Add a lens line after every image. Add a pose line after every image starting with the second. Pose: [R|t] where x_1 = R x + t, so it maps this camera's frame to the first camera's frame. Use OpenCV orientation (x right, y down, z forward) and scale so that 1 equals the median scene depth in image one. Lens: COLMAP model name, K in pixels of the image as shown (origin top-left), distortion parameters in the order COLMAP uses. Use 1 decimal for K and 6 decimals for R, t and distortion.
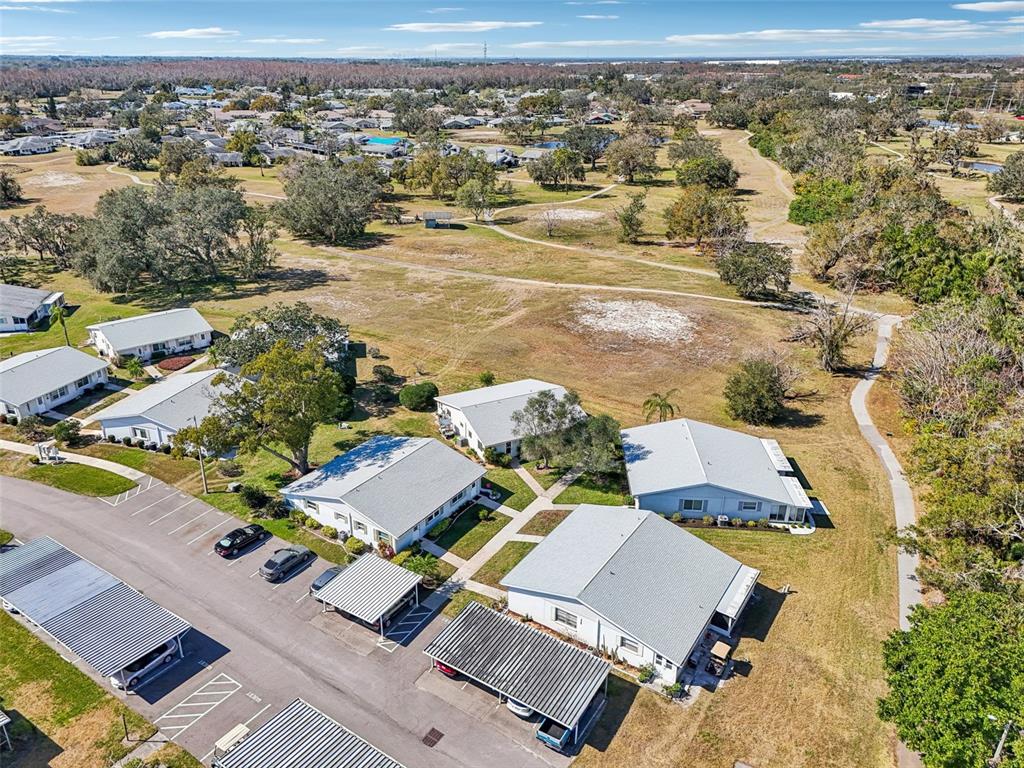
lens RADIAL K [[745.4, 0, 505.4], [0, 745.4, 406.8], [0, 0, 1]] dist [0.127628, -0.152774]
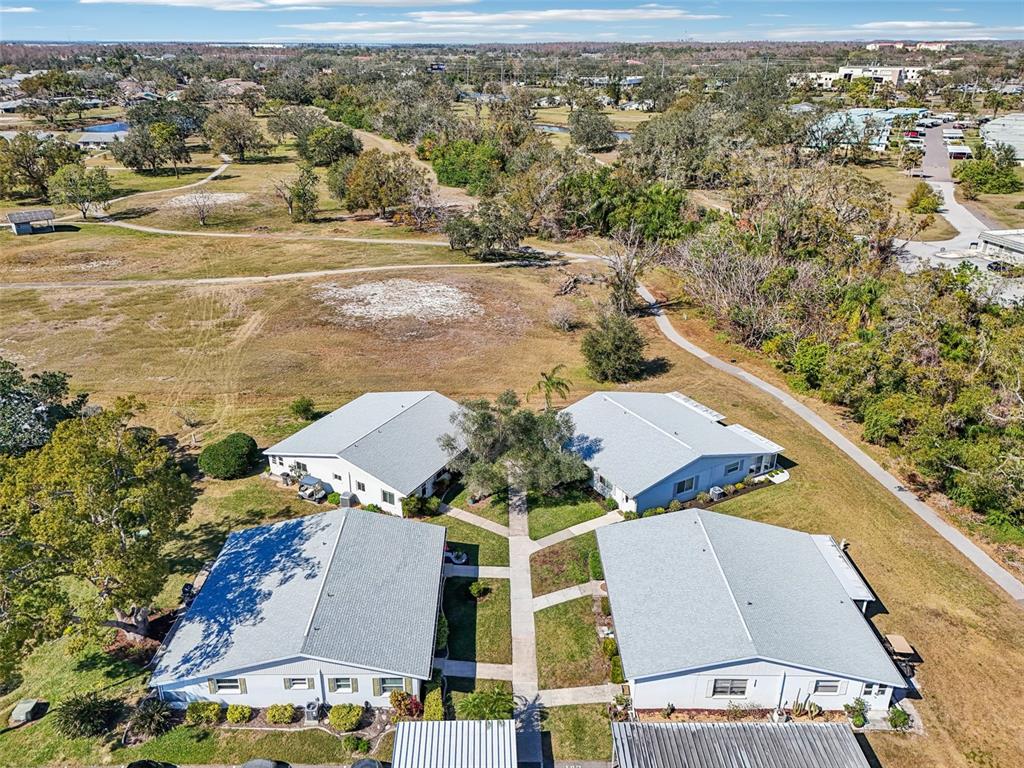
lens RADIAL K [[755.8, 0, 502.2], [0, 755.8, 383.7], [0, 0, 1]] dist [0.068523, -0.057263]
pose [[0.830064, -0.229709, 0.508160, -0.246357], [0.236767, 0.970184, 0.051811, -0.055119], [-0.504910, 0.077309, 0.859703, 0.276622]]
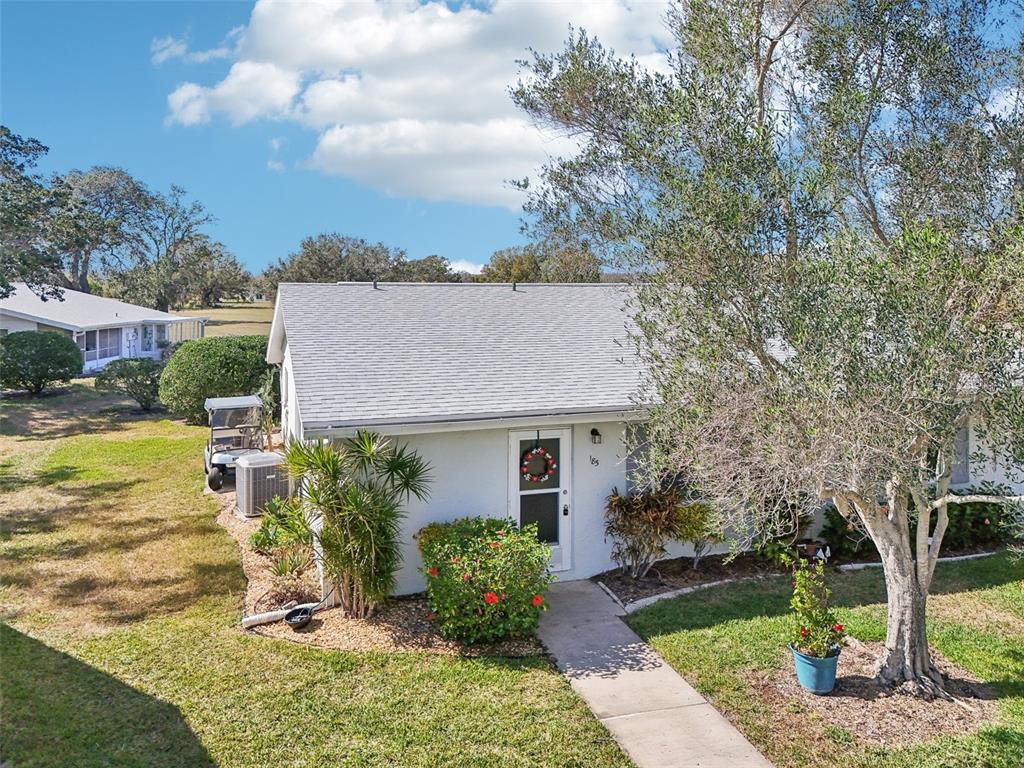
lens RADIAL K [[800.7, 0, 510.0], [0, 800.7, 317.4], [0, 0, 1]] dist [0.028301, -0.007320]
pose [[0.989974, -0.000063, -0.141247, 0.015913], [-0.056253, 0.917098, -0.394674, 0.070590], [0.129563, 0.398663, 0.907900, 0.750942]]
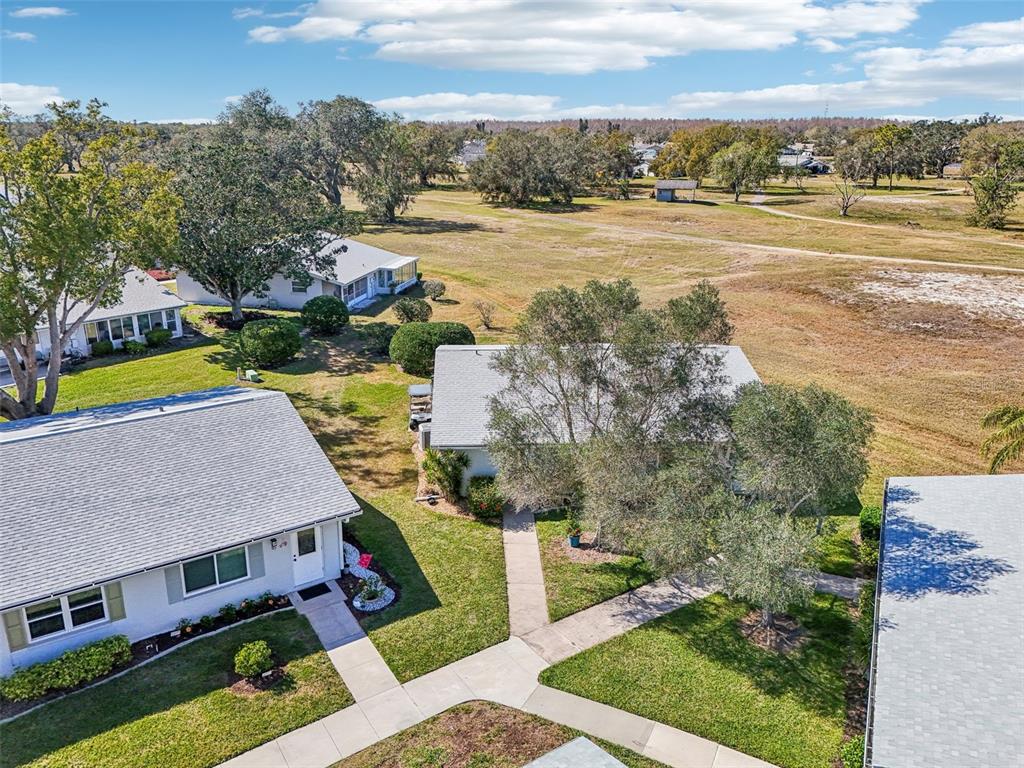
lens RADIAL K [[755.8, 0, 502.2], [0, 755.8, 383.7], [0, 0, 1]] dist [0.068523, -0.057263]
pose [[0.916339, 0.130052, -0.378695, 0.108822], [-0.175071, 0.980720, -0.086824, 0.042310], [0.360102, 0.145859, 0.921440, 0.581296]]
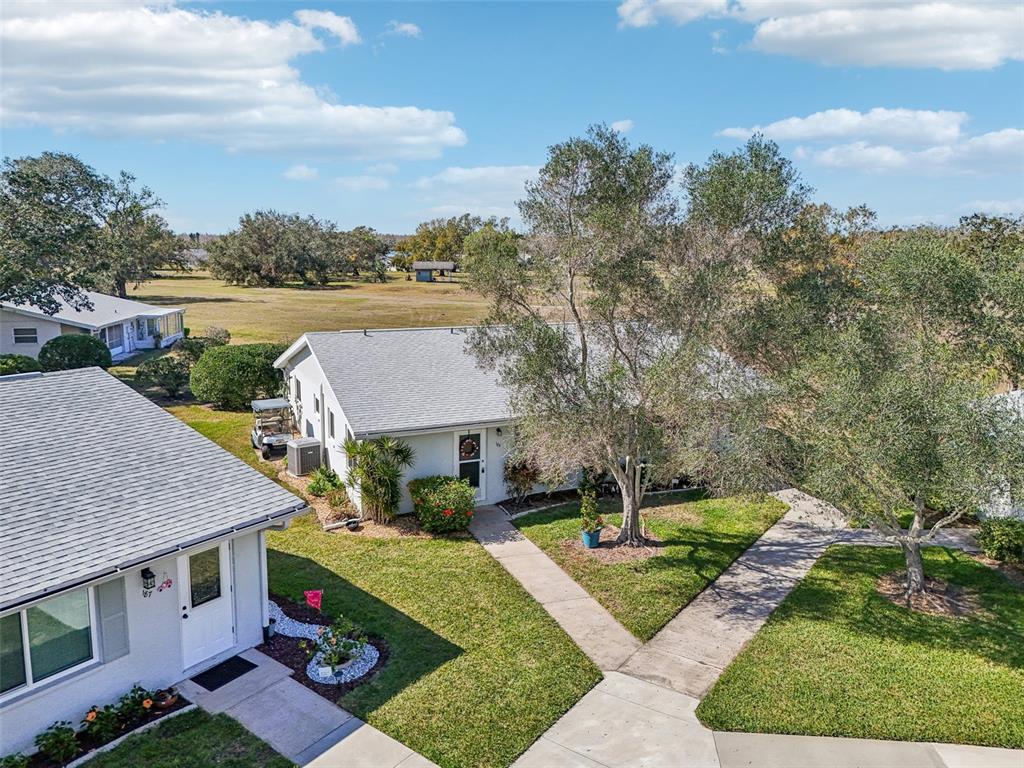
lens RADIAL K [[755.8, 0, 502.2], [0, 755.8, 383.7], [0, 0, 1]] dist [0.068523, -0.057263]
pose [[0.998651, 0.011383, -0.050660, 0.023463], [-0.024489, 0.963595, -0.266241, 0.083010], [0.045785, 0.267123, 0.962574, 0.656906]]
